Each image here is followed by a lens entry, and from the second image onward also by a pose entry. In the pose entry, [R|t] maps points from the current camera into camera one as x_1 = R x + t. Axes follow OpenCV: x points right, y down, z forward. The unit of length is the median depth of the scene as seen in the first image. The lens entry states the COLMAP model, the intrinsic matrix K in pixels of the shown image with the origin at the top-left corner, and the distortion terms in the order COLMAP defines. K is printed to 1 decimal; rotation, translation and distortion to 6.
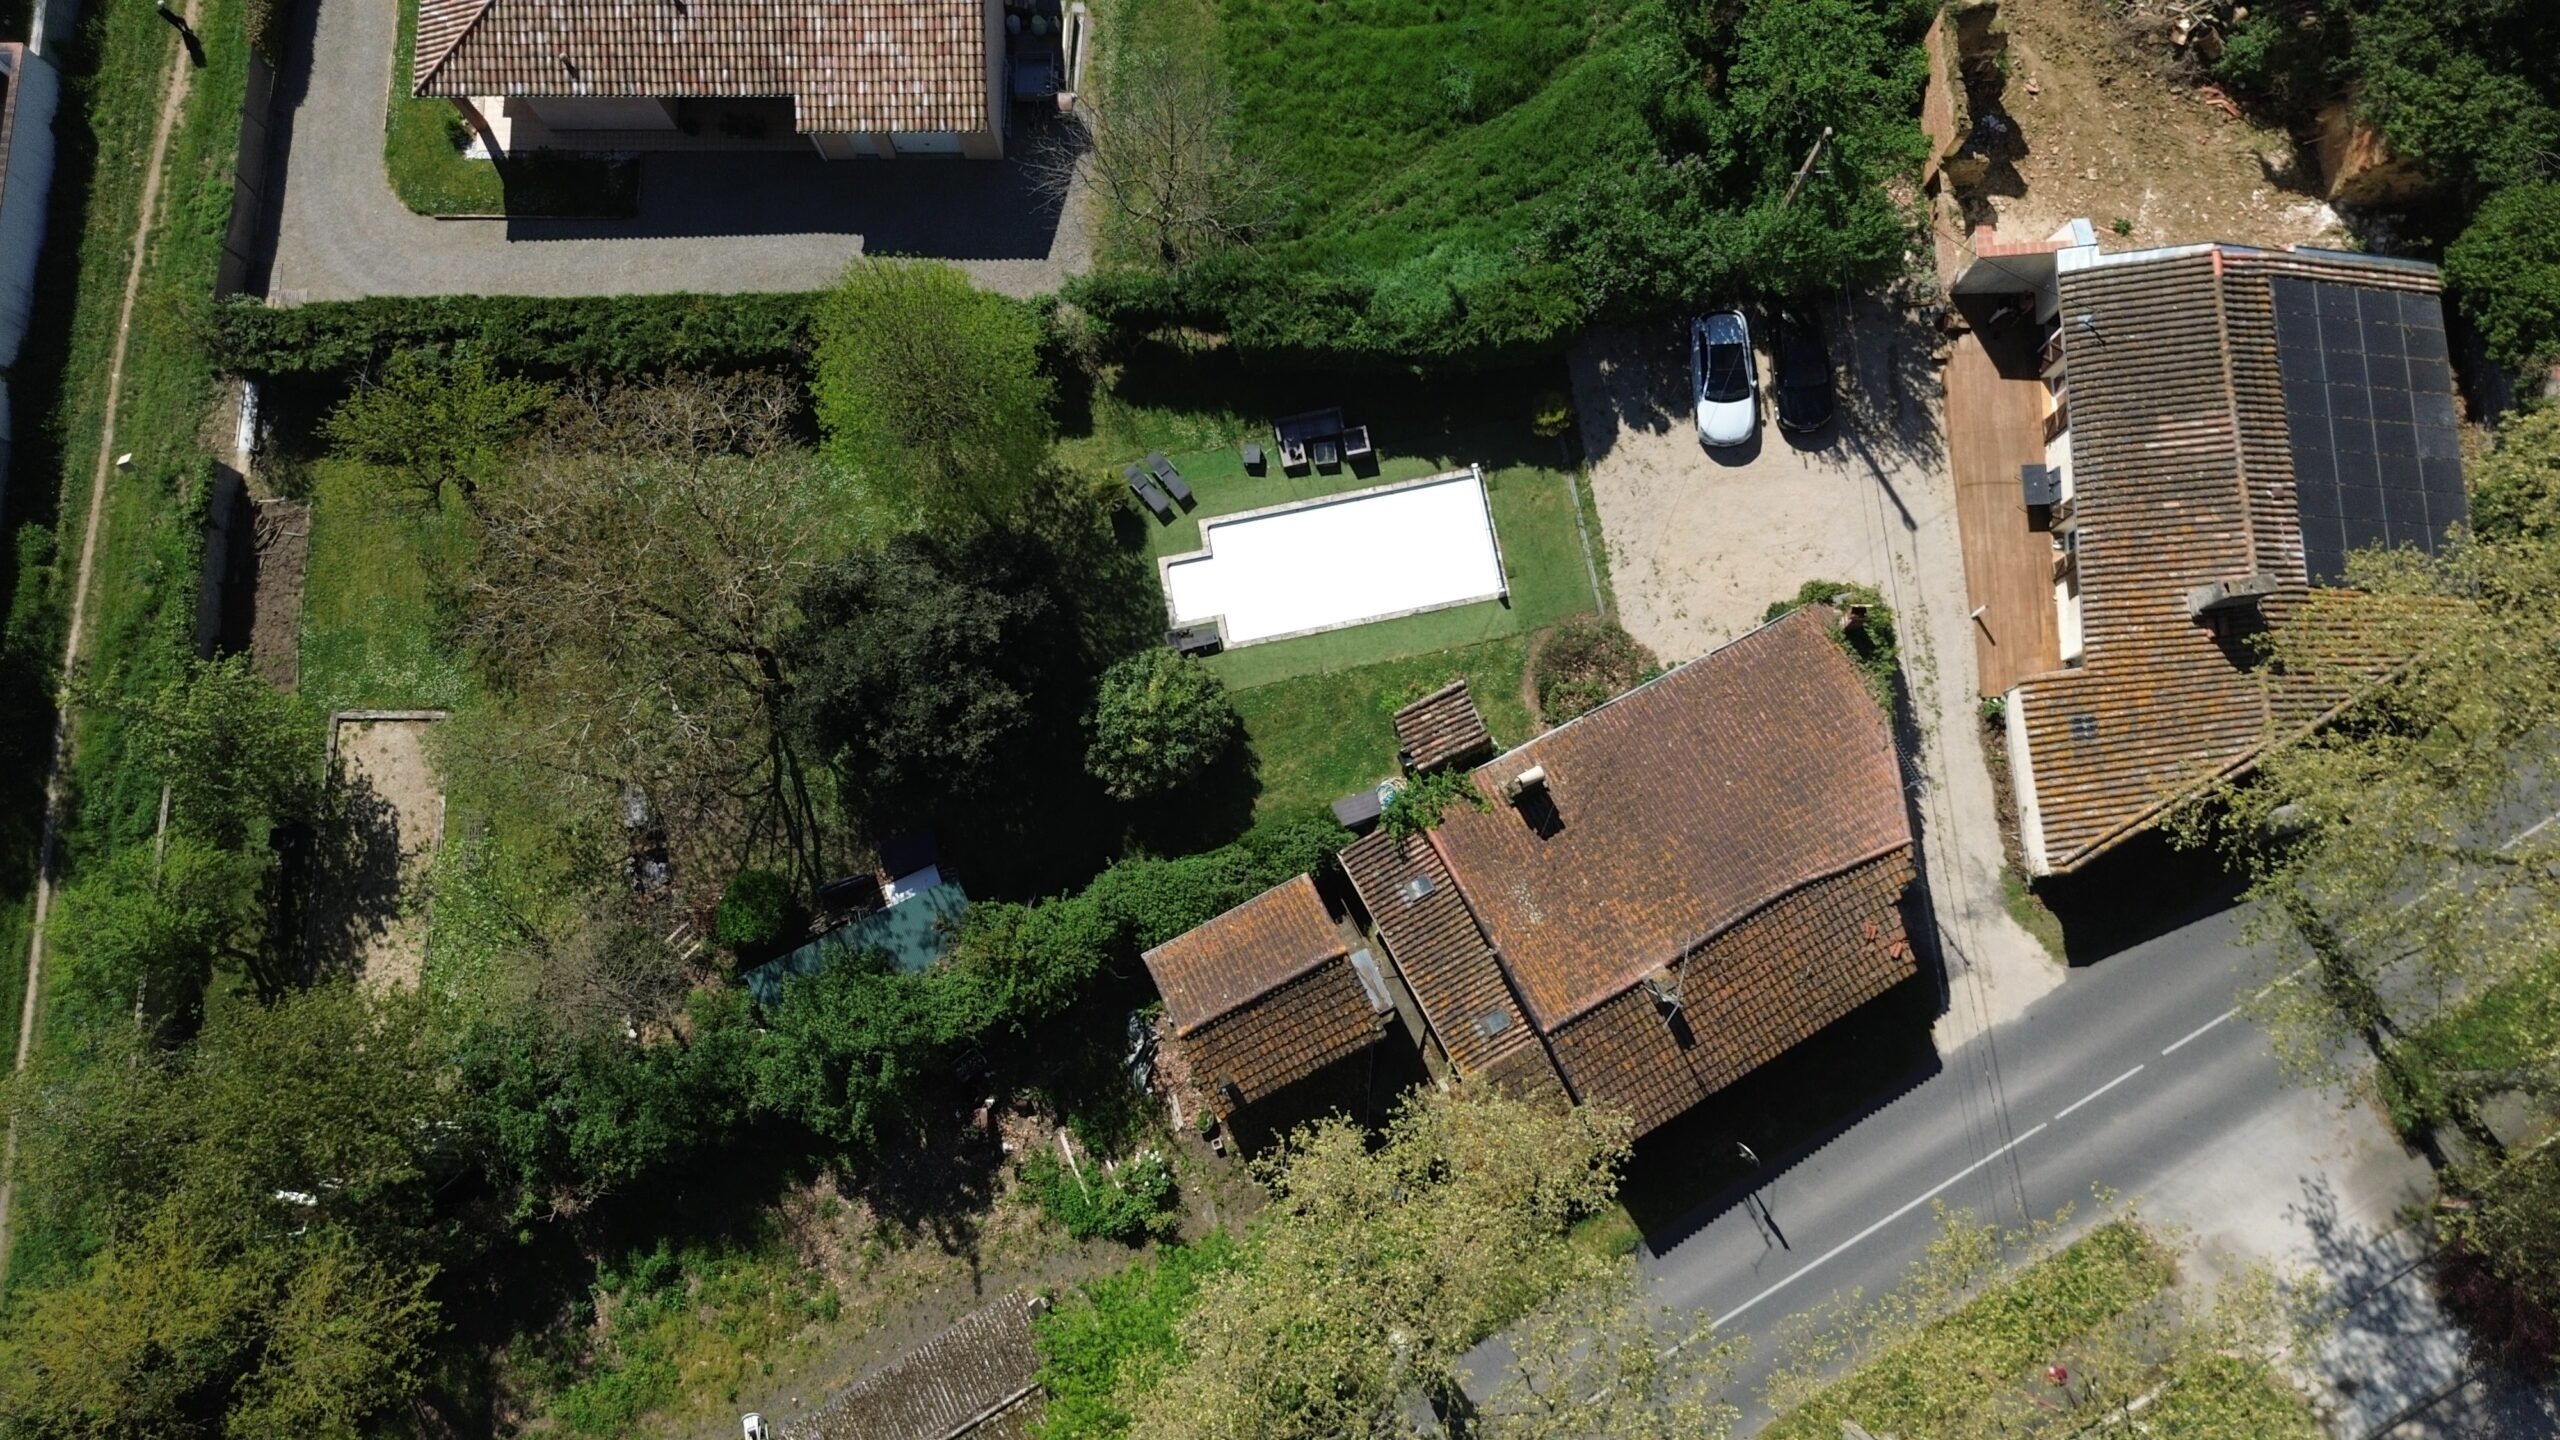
lens RADIAL K [[1806.7, 0, 1285.6], [0, 1806.7, 722.0], [0, 0, 1]] dist [0.102407, -0.124846]
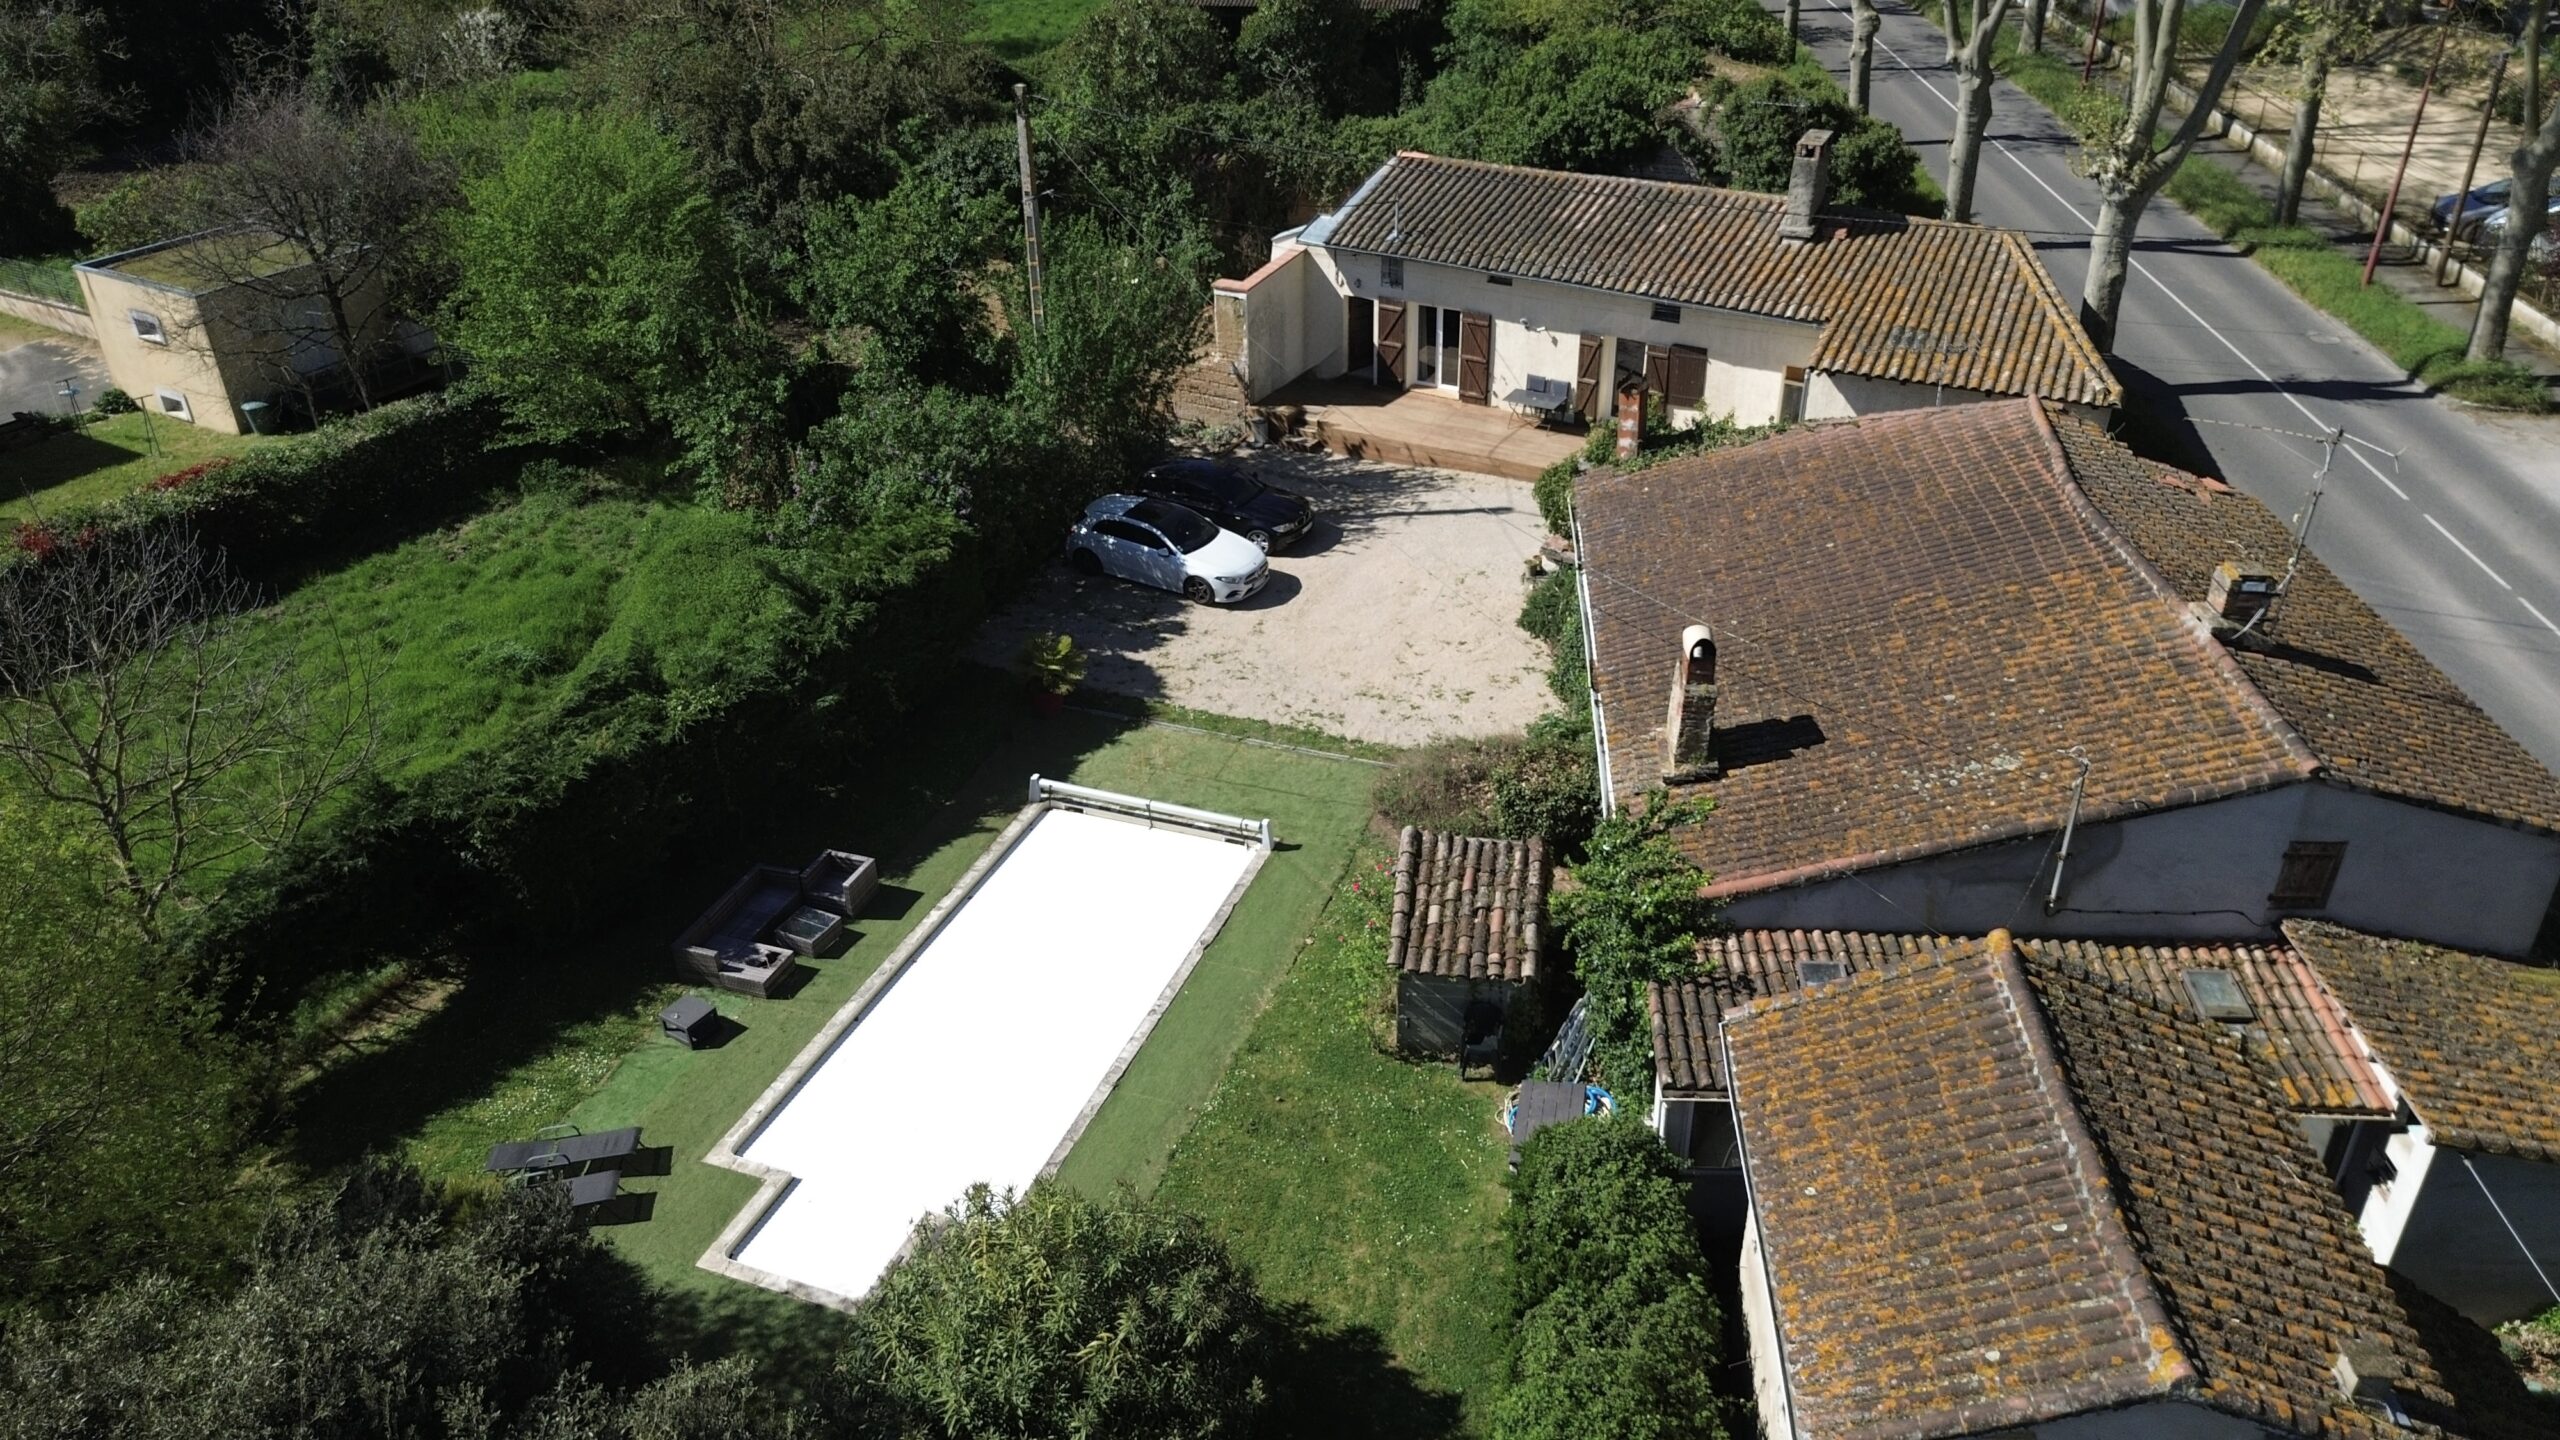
lens RADIAL K [[1806.7, 0, 1285.6], [0, 1806.7, 722.0], [0, 0, 1]] dist [0.102407, -0.124846]
pose [[0.525606, -0.419259, 0.740243, -0.246122], [0.838816, 0.400505, -0.368759, 0.109676], [-0.141865, 0.814750, 0.562189, 0.699179]]
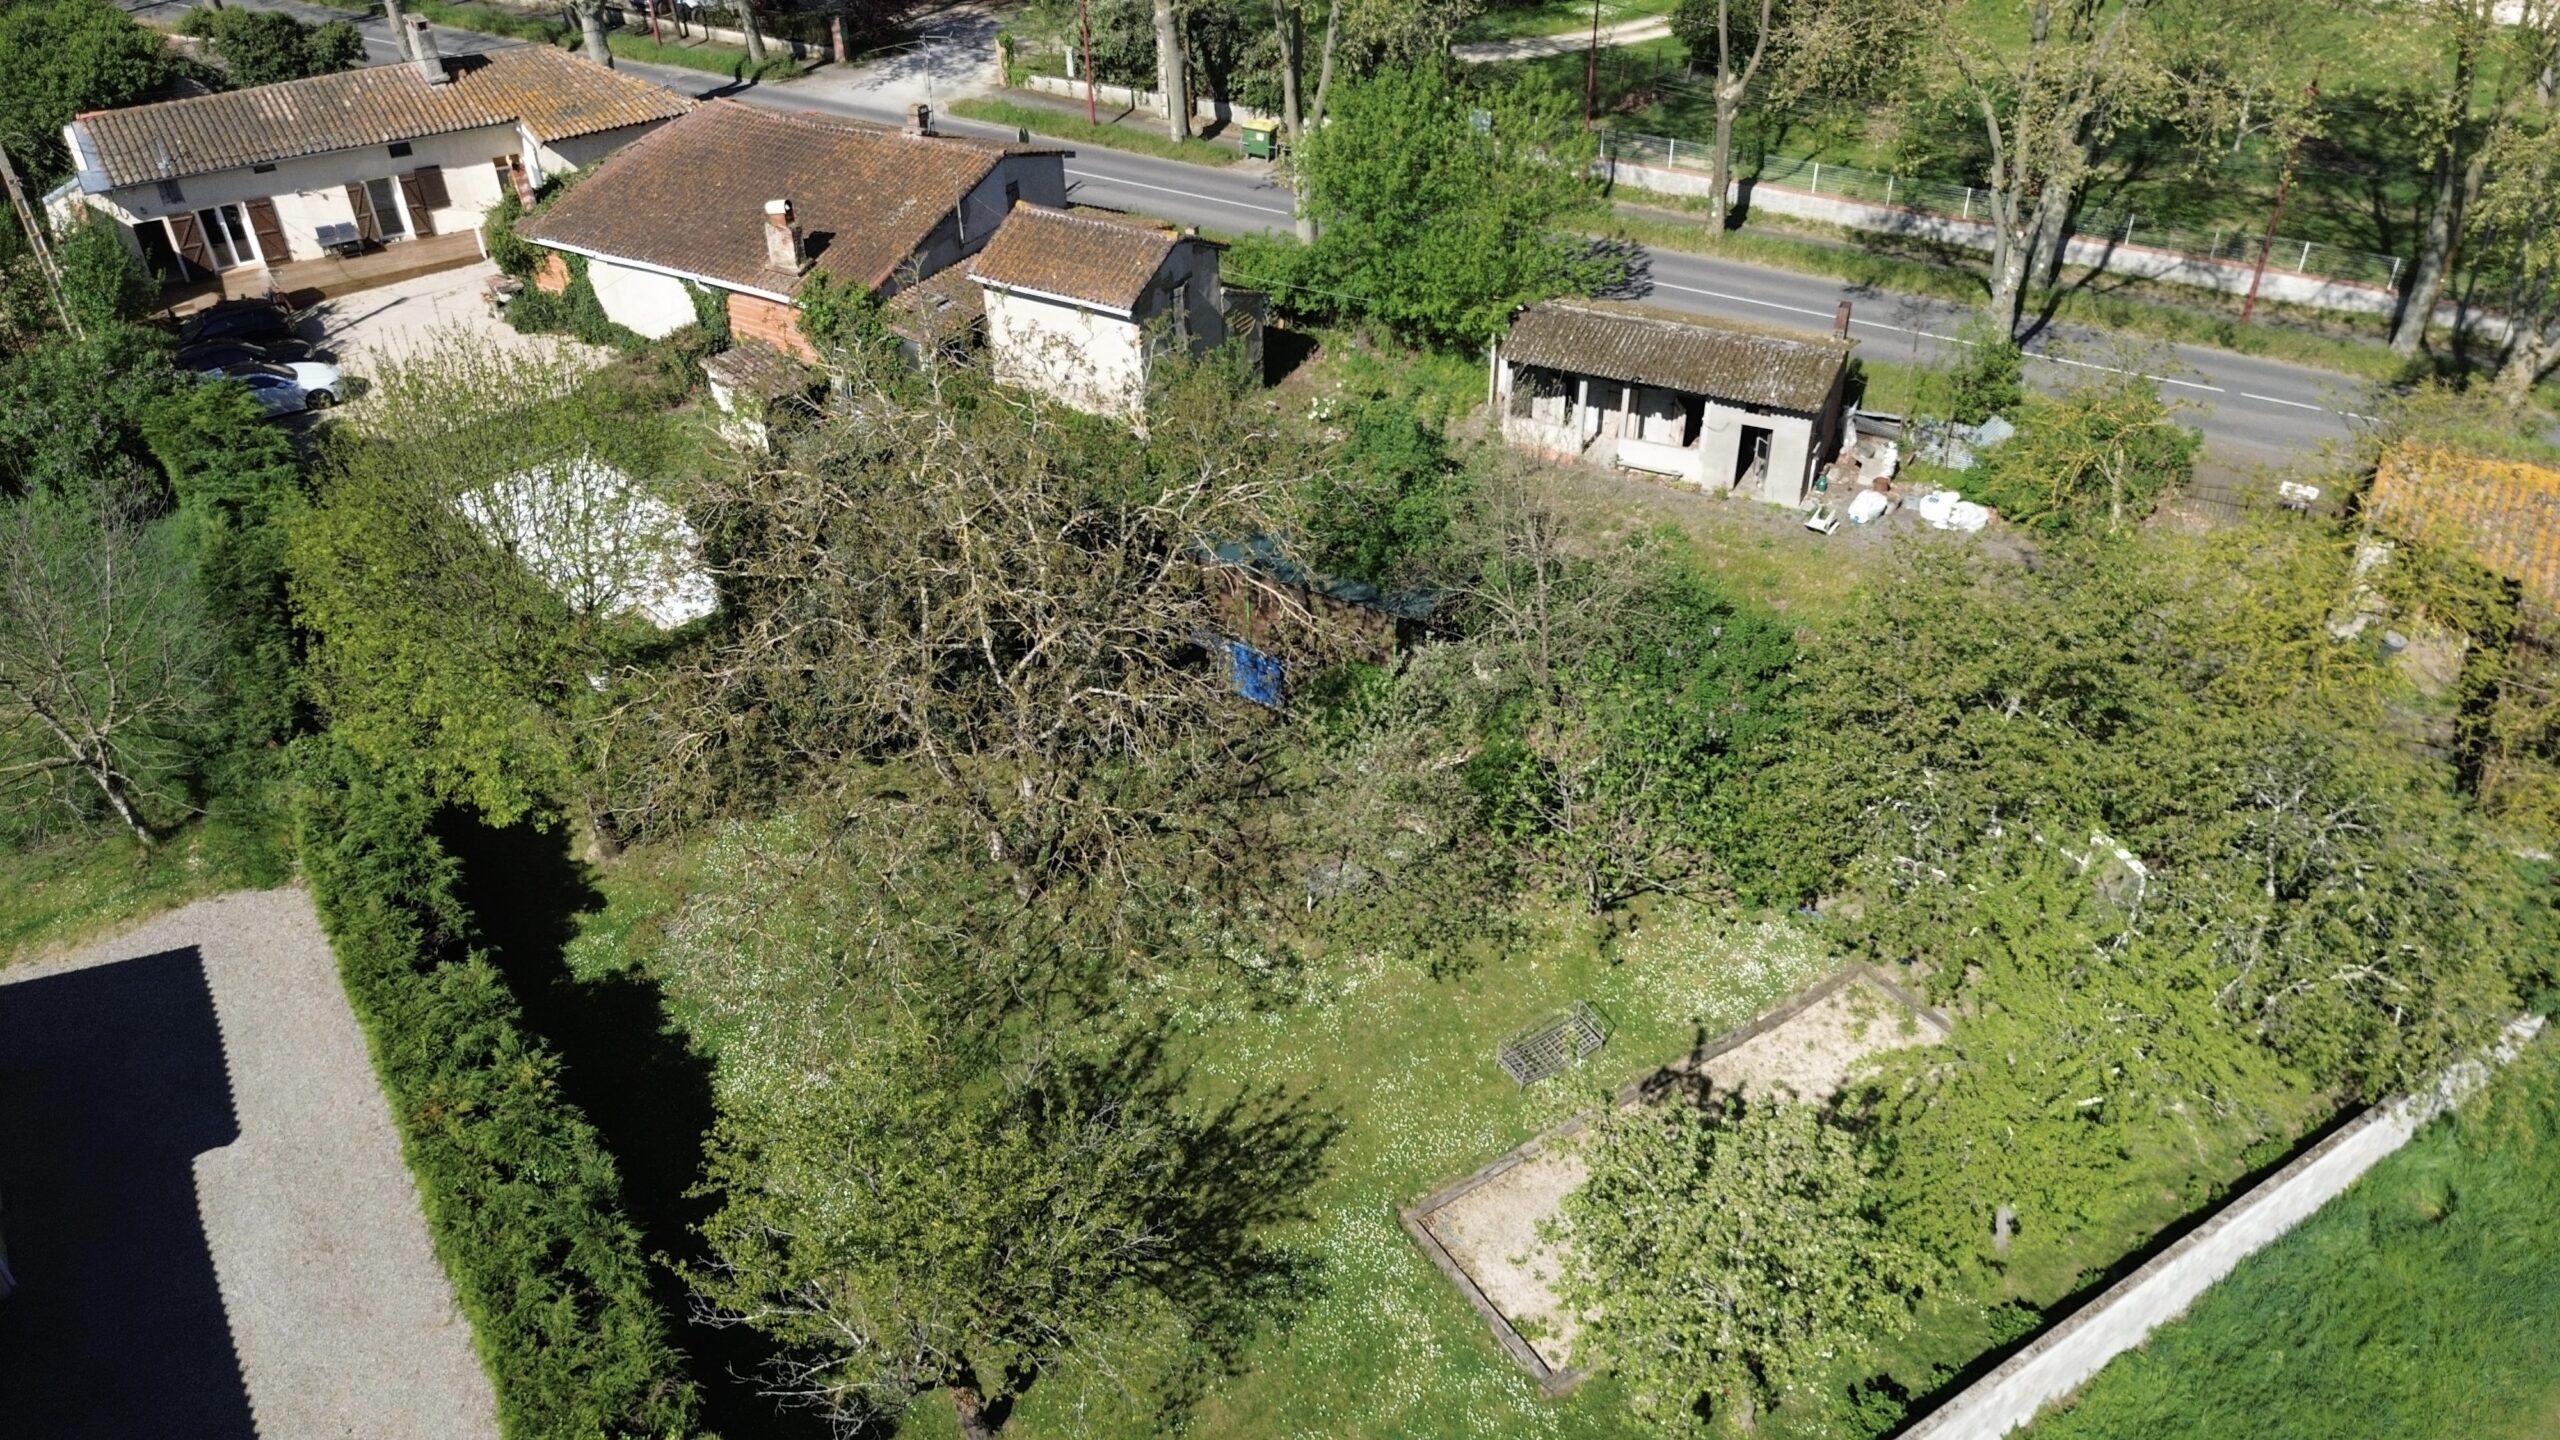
lens RADIAL K [[1828.6, 0, 1280.0], [0, 1828.6, 720.0], [0, 0, 1]] dist [0.062003, -0.062773]
pose [[-0.547056, -0.442511, 0.710573, -0.768266], [0.829877, -0.175454, 0.529642, -0.292121], [-0.109699, 0.879432, 0.463213, 0.682185]]
